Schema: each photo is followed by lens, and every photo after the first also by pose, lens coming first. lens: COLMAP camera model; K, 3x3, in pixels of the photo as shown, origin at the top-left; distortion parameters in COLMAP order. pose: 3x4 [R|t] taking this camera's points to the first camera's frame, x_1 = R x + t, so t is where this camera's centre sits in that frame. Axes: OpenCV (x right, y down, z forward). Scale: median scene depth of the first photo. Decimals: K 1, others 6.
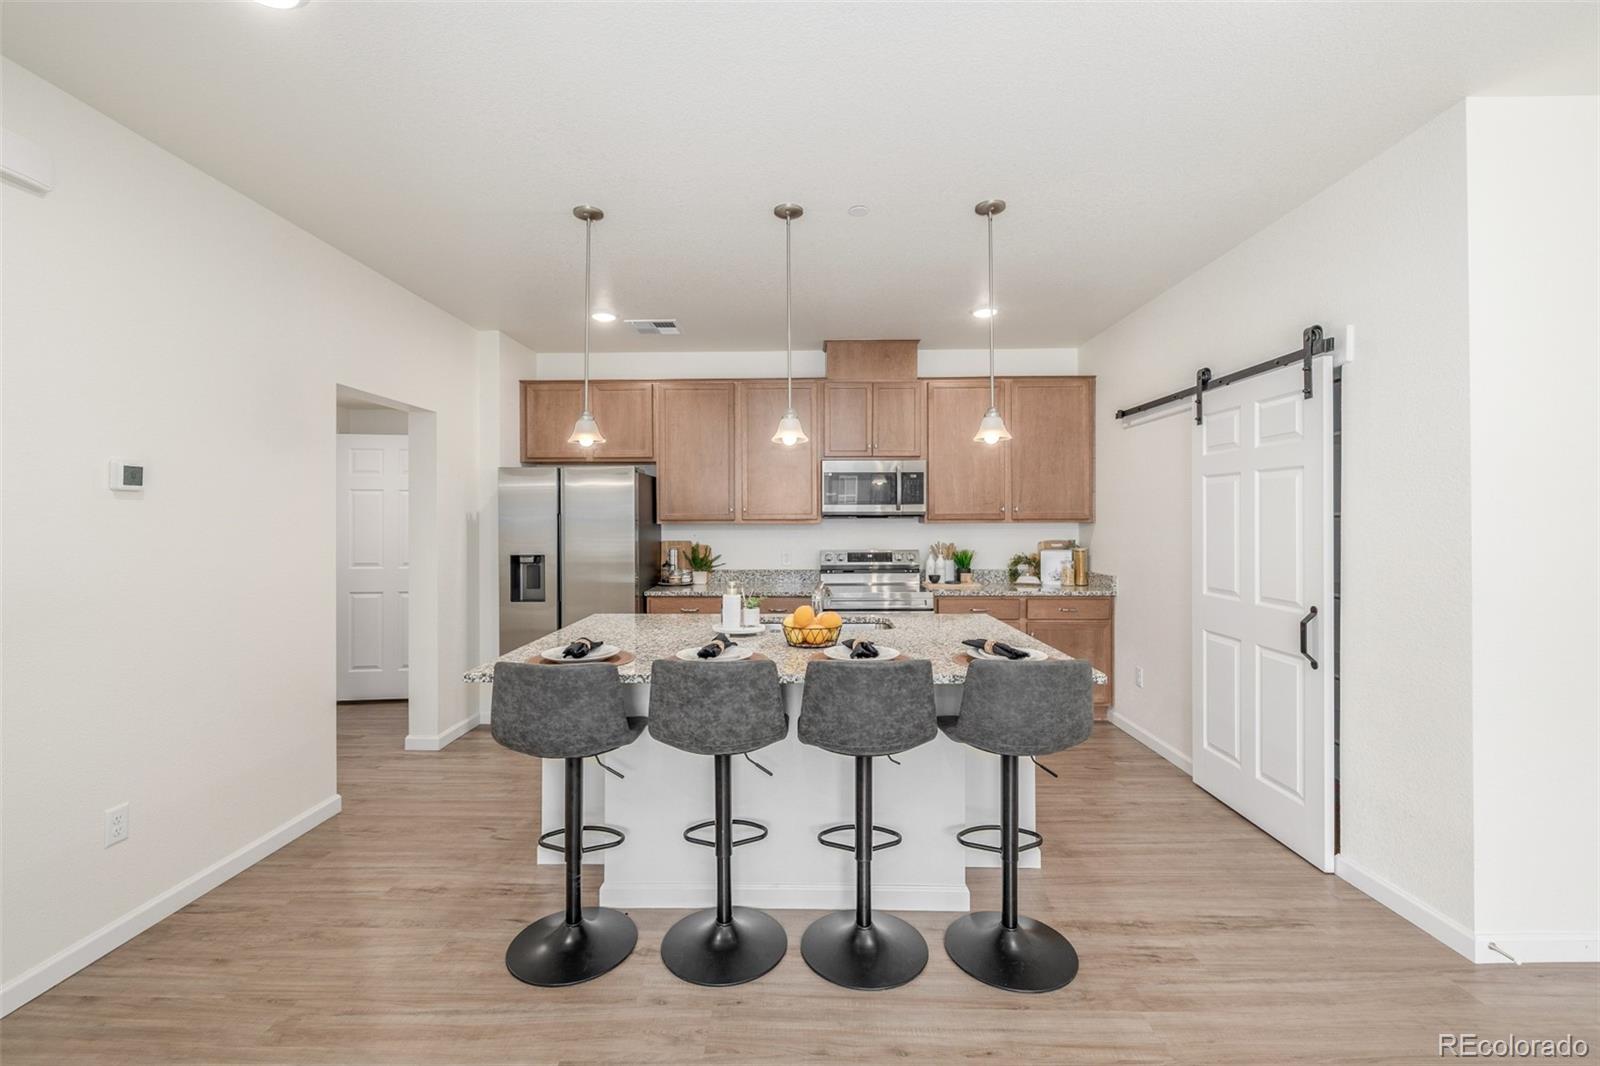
lens RADIAL K [[676.6, 0, 796.1], [0, 676.6, 523.0], [0, 0, 1]] dist [-0.000561, -0.000092]
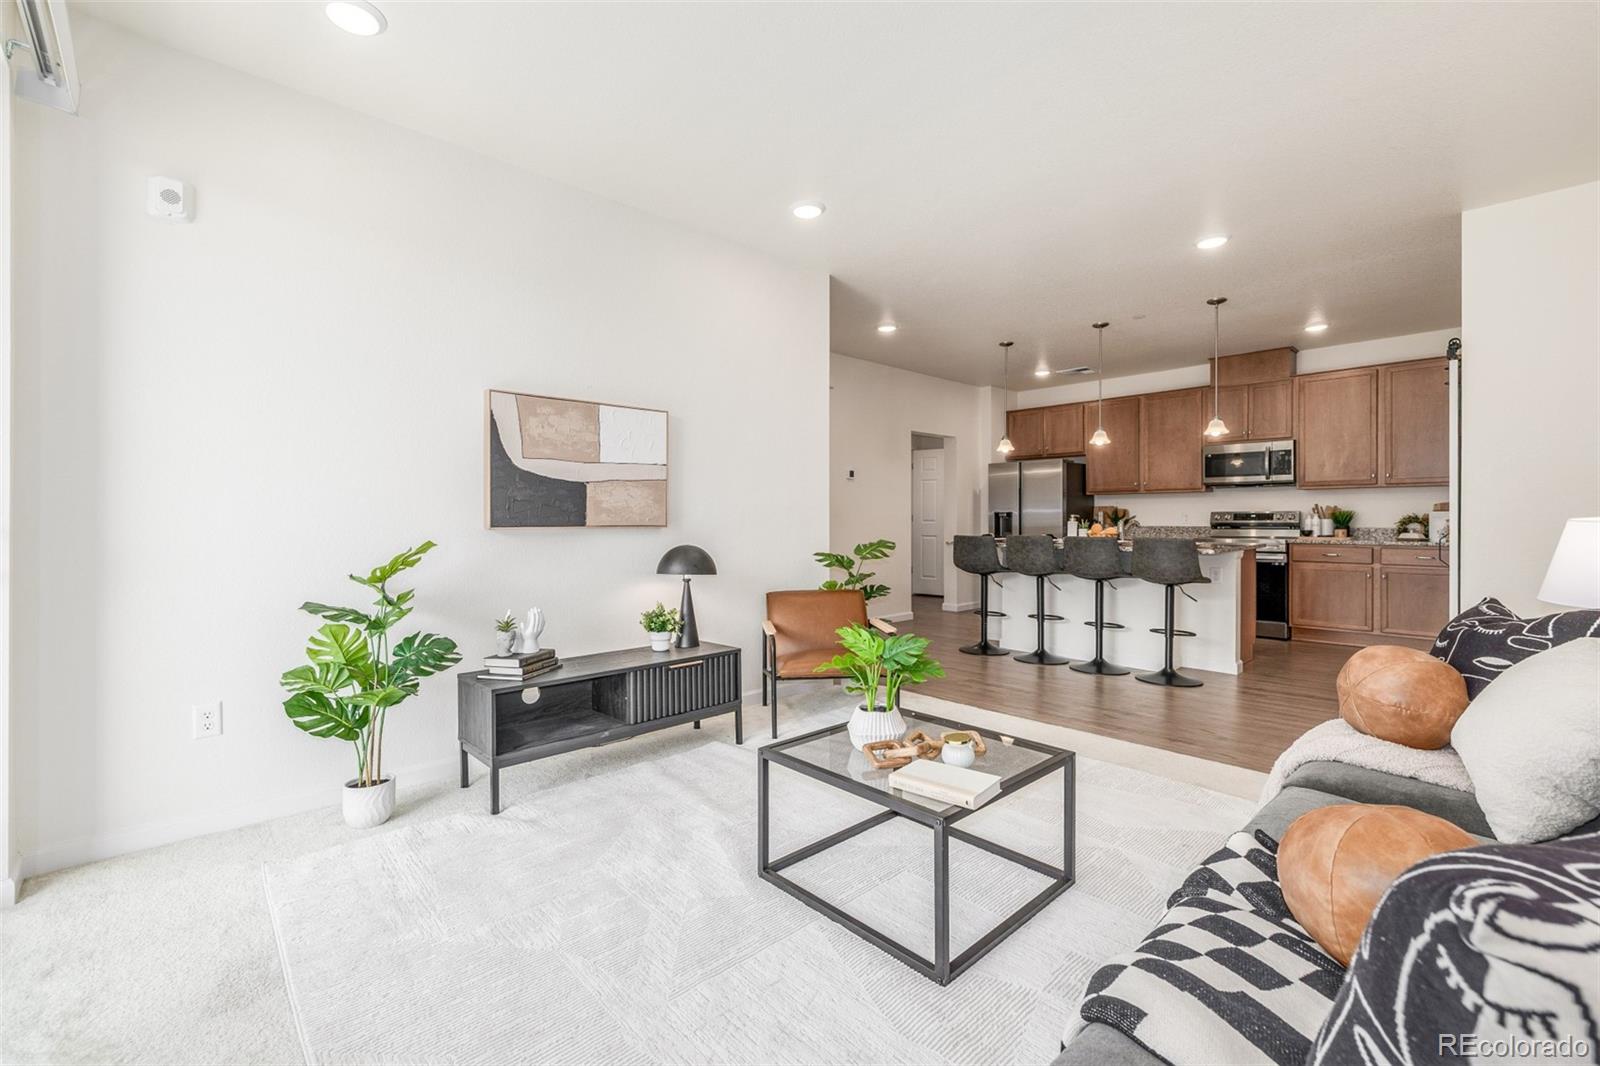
lens RADIAL K [[676.6, 0, 796.1], [0, 676.6, 523.0], [0, 0, 1]] dist [-0.000561, -0.000092]
pose [[0.703395, 0.007780, -0.710757, 0.440379], [-0.001222, 0.999952, 0.009736, 0.053730], [0.710798, -0.005979, 0.703370, -0.577625]]
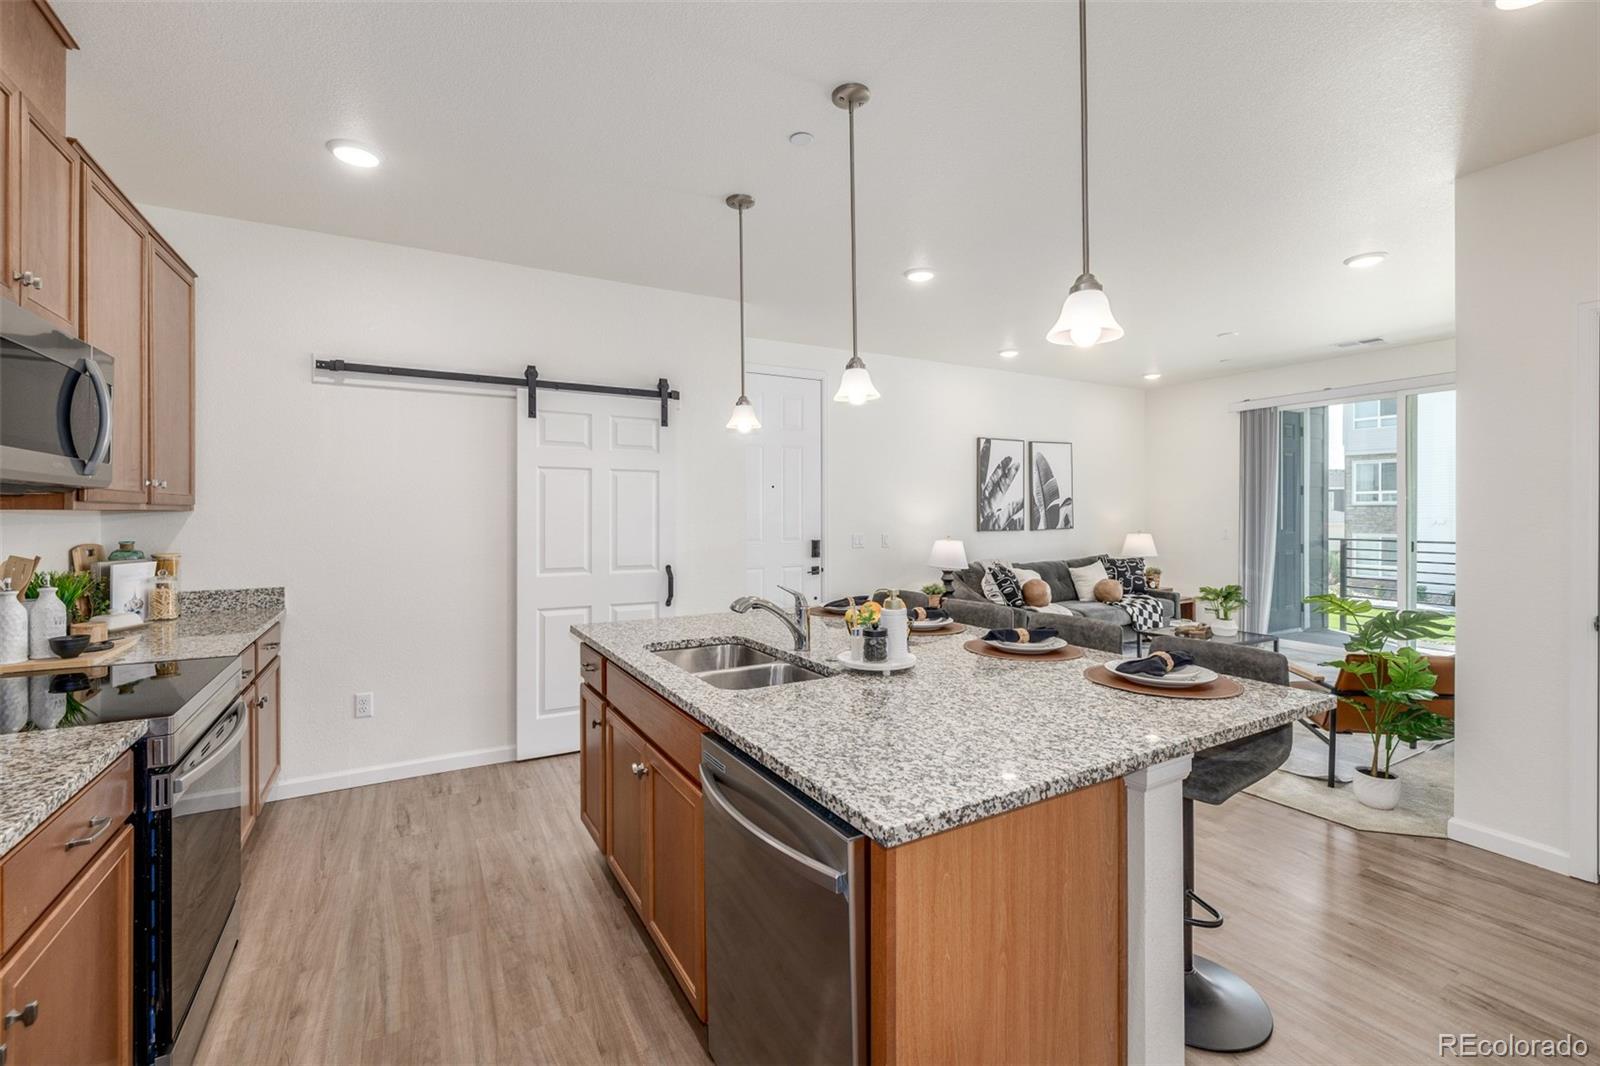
lens RADIAL K [[721.3, 0, 802.9], [0, 721.3, 505.4], [0, 0, 1]] dist [0.001389, 0.000088]
pose [[-0.520906, 0.000016, 0.853614, -0.423057], [-0.000488, 1.000000, -0.000317, -0.005574], [-0.853614, -0.000582, -0.520906, 0.877077]]
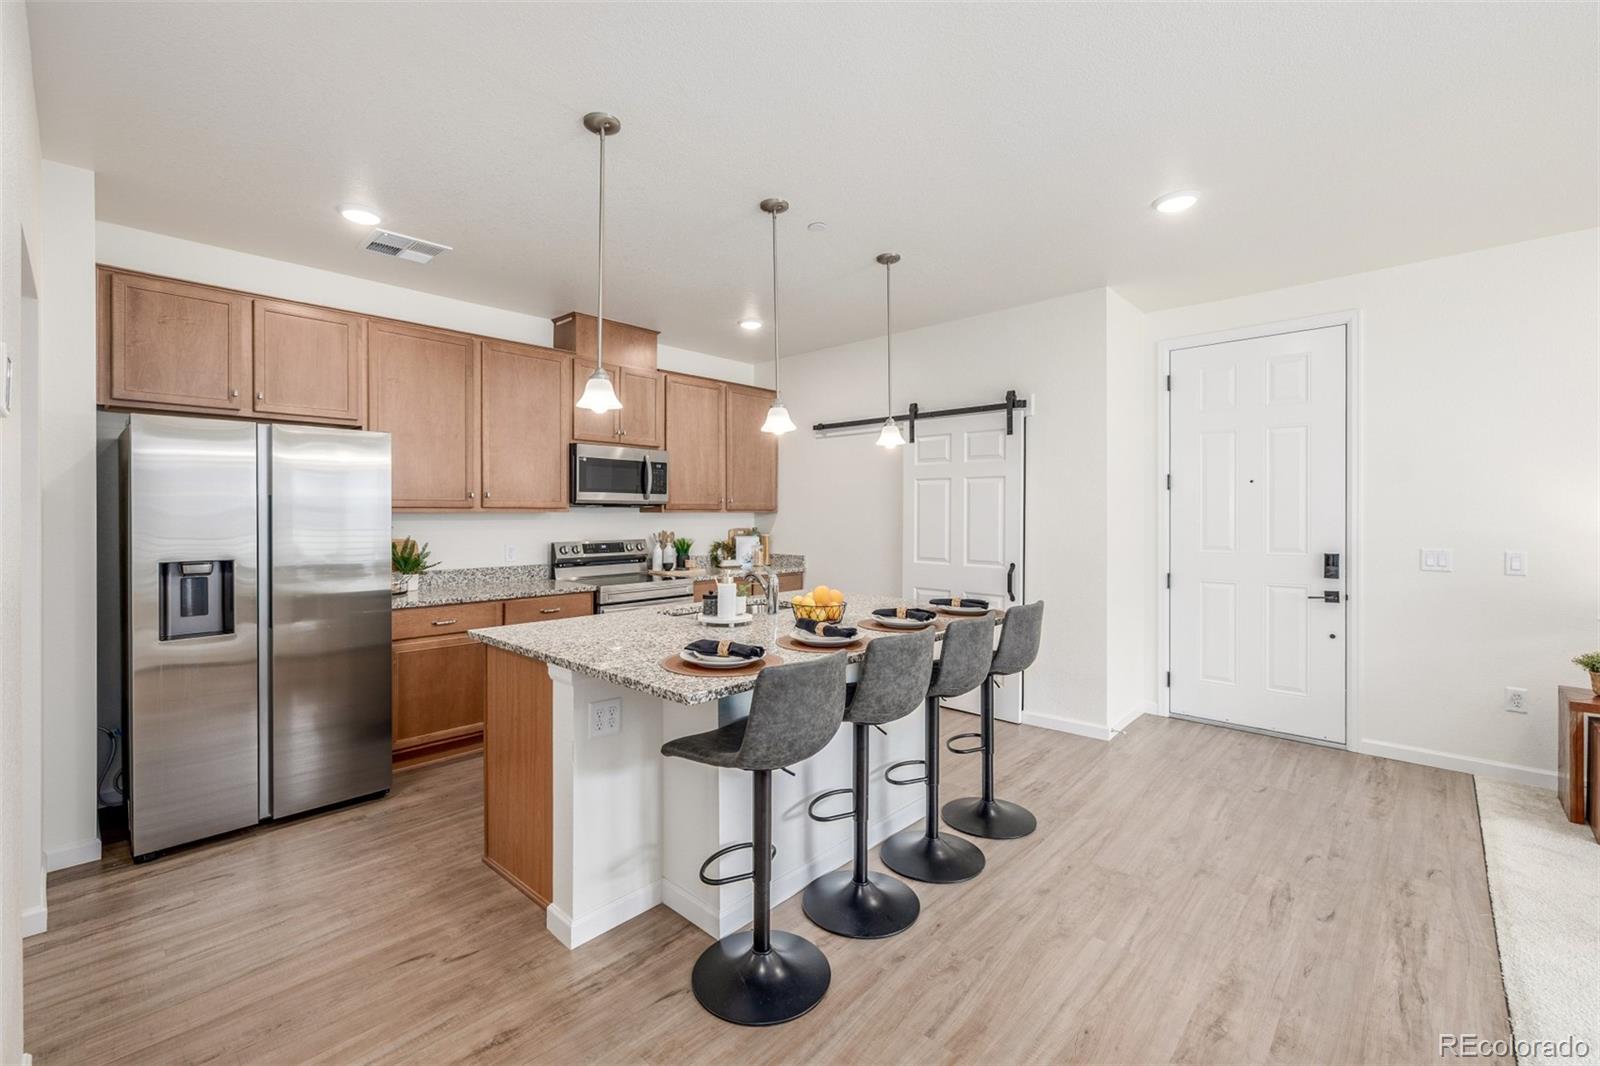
lens RADIAL K [[675.5, 0, 799.1], [0, 675.5, 518.7], [0, 0, 1]] dist [-0.001608, -0.000089]
pose [[0.667037, -0.003241, 0.745018, -0.439461], [0.000359, 0.999992, 0.004028, 0.005515], [-0.745025, -0.002420, 0.667032, 0.166002]]
